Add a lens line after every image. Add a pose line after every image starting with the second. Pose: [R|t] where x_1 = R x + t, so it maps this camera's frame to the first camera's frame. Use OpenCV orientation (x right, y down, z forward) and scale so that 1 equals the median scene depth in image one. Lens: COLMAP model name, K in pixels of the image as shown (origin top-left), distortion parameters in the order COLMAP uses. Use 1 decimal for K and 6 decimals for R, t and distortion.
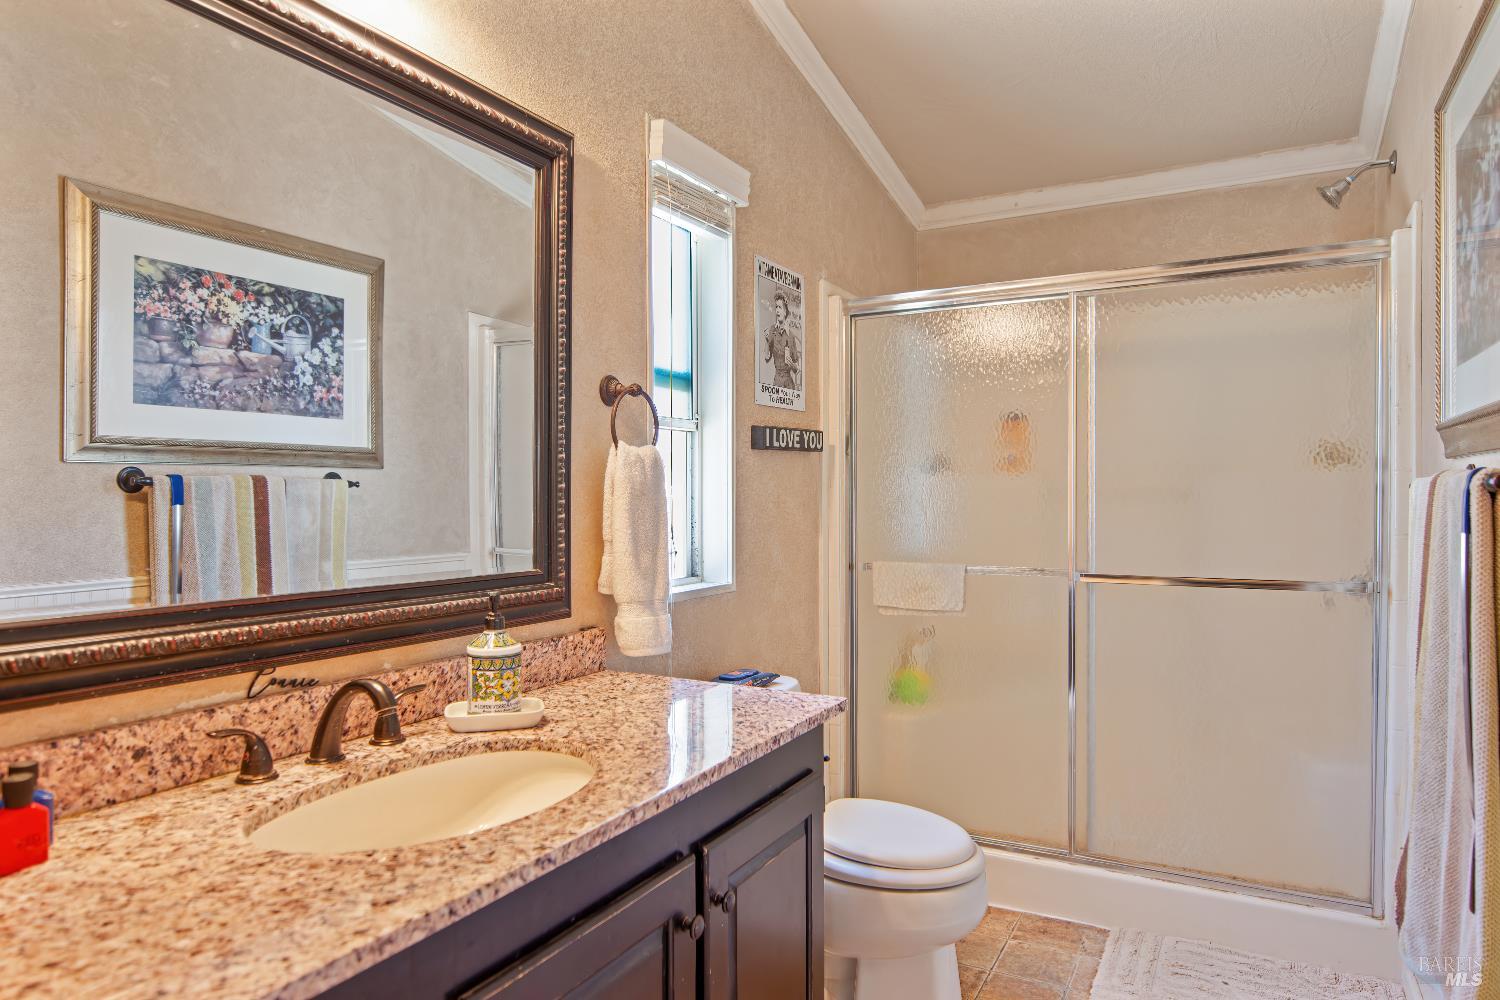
lens RADIAL K [[935.6, 0, 749.2], [0, 935.6, 500.2], [0, 0, 1]] dist [0.003594, -0.002991]
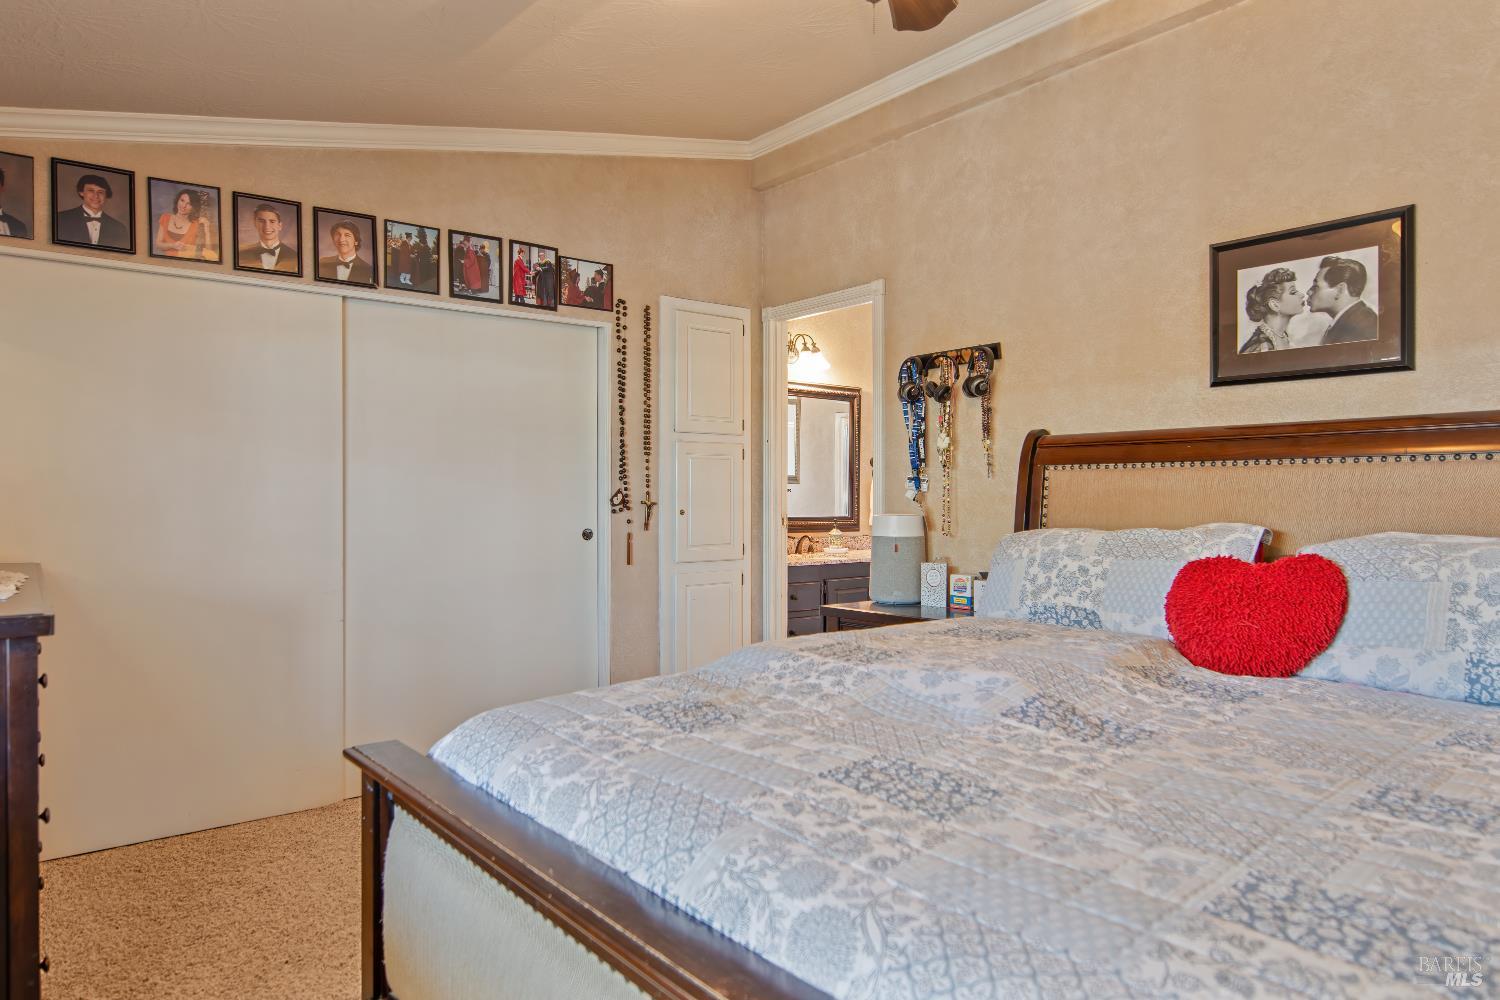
lens RADIAL K [[935.6, 0, 749.8], [0, 935.6, 500.5], [0, 0, 1]] dist [0.003594, -0.002991]
pose [[0.923469, 0.007941, -0.383591, 0.752193], [-0.006353, 0.999965, 0.005407, -0.001168], [0.383621, -0.002557, 0.923487, -2.313457]]
